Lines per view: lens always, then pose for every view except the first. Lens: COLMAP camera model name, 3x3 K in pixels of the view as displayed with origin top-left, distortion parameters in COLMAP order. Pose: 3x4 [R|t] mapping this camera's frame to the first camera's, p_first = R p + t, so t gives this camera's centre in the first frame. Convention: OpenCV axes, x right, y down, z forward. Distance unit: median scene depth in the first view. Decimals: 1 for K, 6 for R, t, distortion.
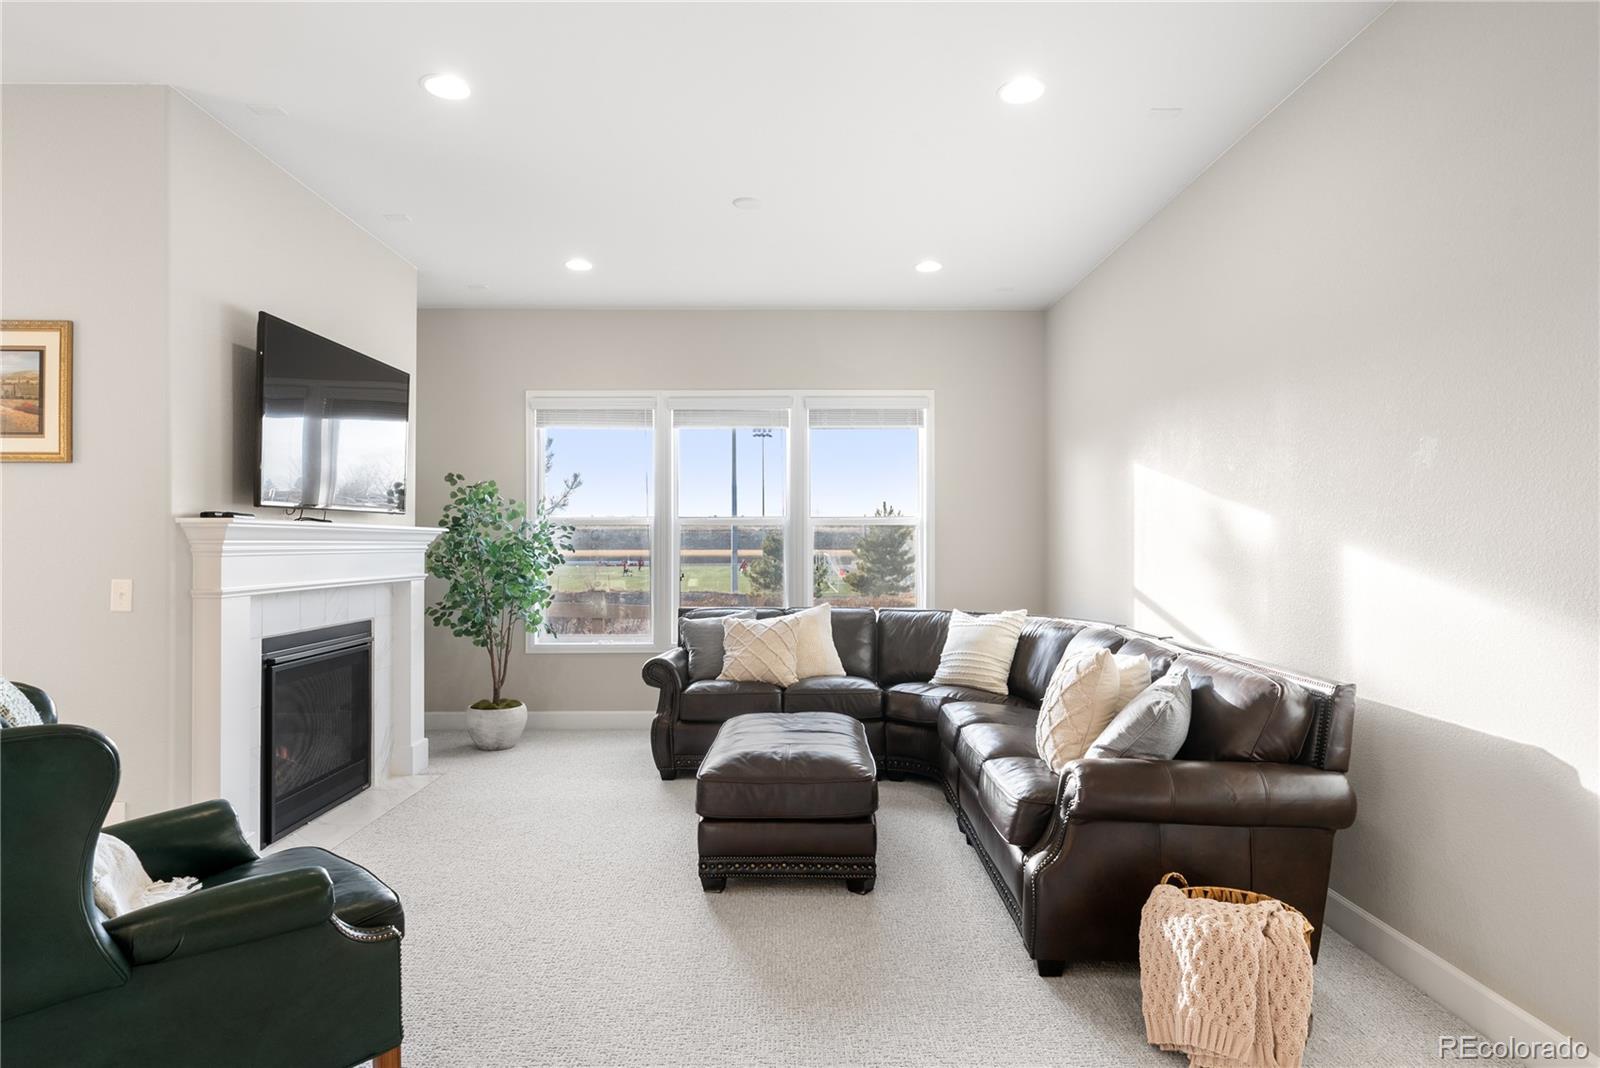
lens RADIAL K [[861.0, 0, 792.0], [0, 861.0, 540.3], [0, 0, 1]] dist [-0.000869, 0.001289]
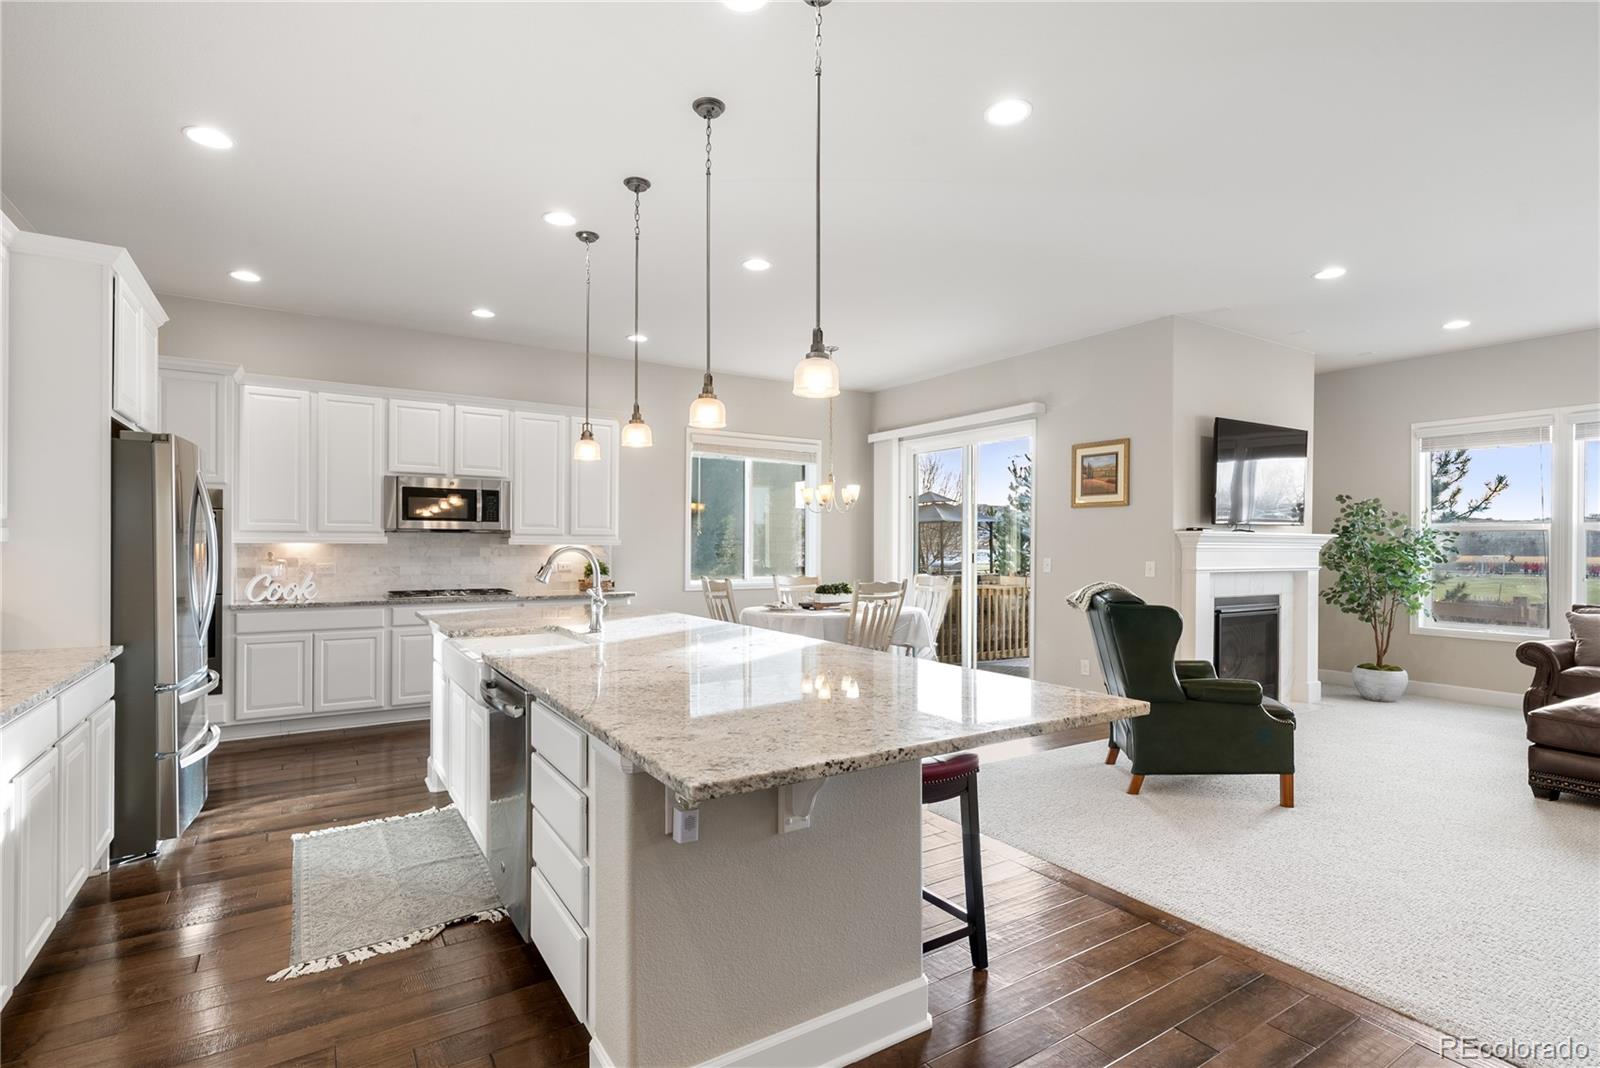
lens RADIAL K [[769.1, 0, 797.8], [0, 769.1, 546.3], [0, 0, 1]] dist [0.001640, 0.000579]
pose [[0.529762, 0.005946, -0.848125, 0.191275], [-0.002959, 0.999982, 0.005162, 0.001275], [0.848141, -0.000225, 0.529770, -0.396037]]
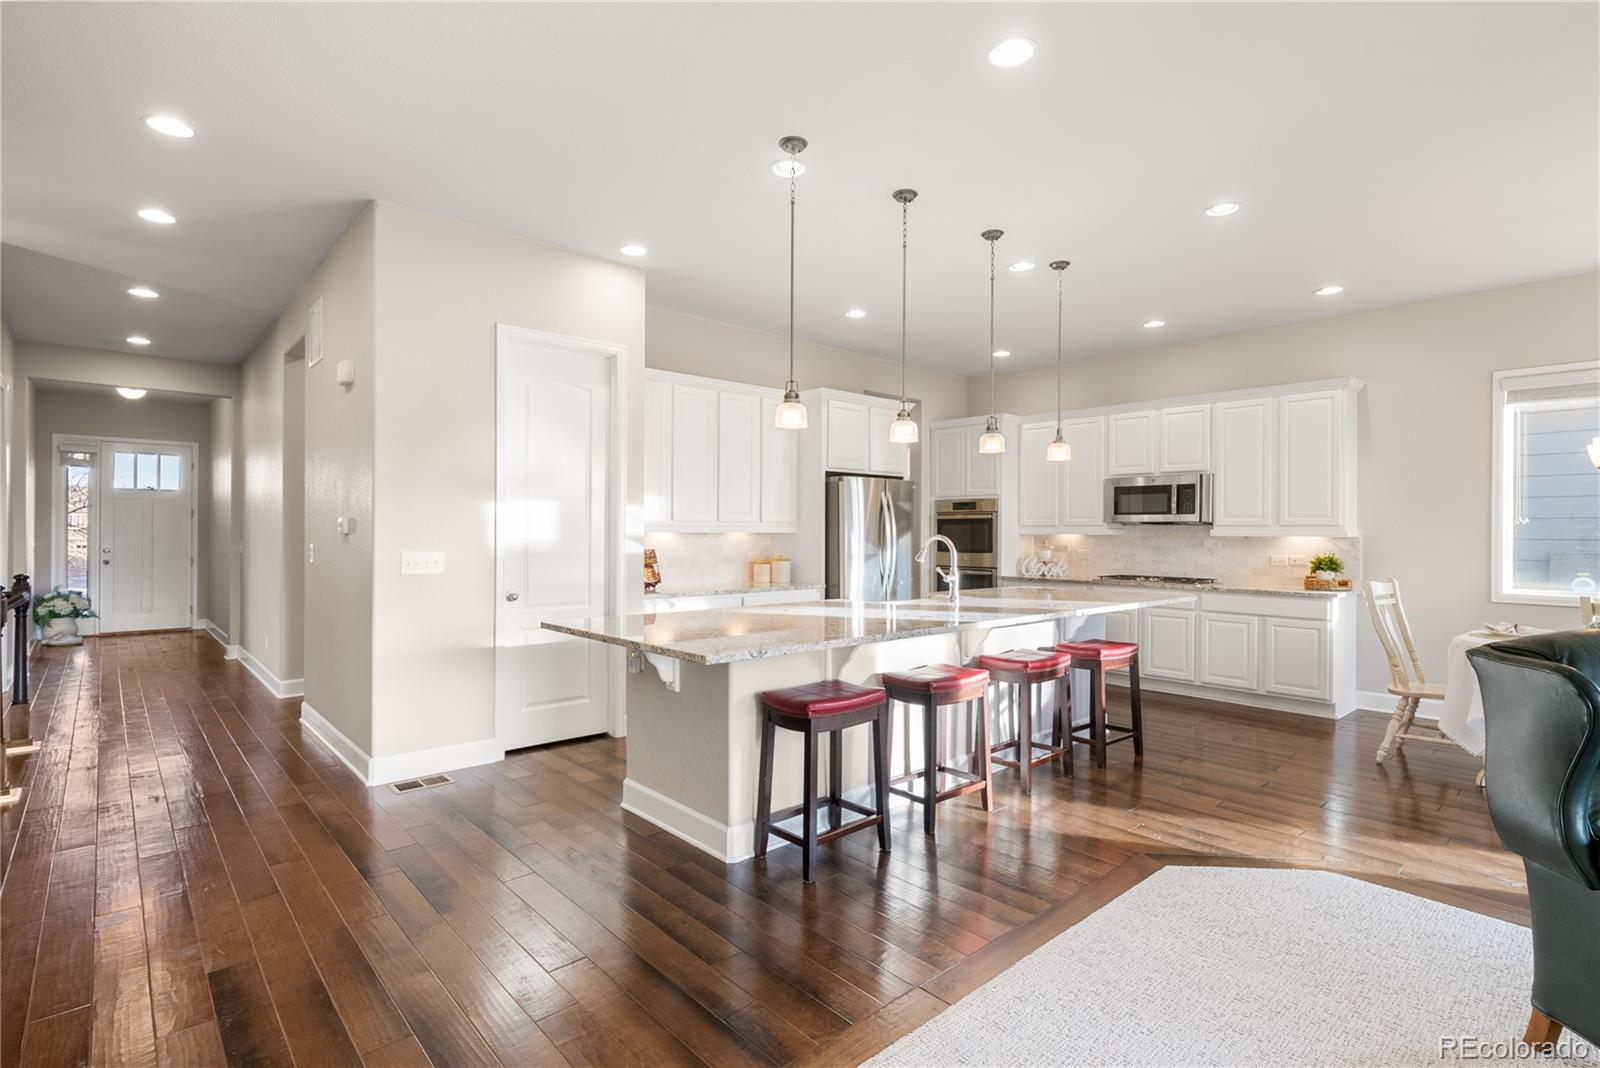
lens RADIAL K [[777.1, 0, 797.7], [0, 777.1, 529.6], [0, 0, 1]] dist [0.002345, 0.001224]
pose [[-0.752368, -0.004883, -0.658725, 0.236602], [-0.002896, 0.999987, -0.004105, 0.002978], [0.658737, -0.001181, -0.752373, 0.319144]]
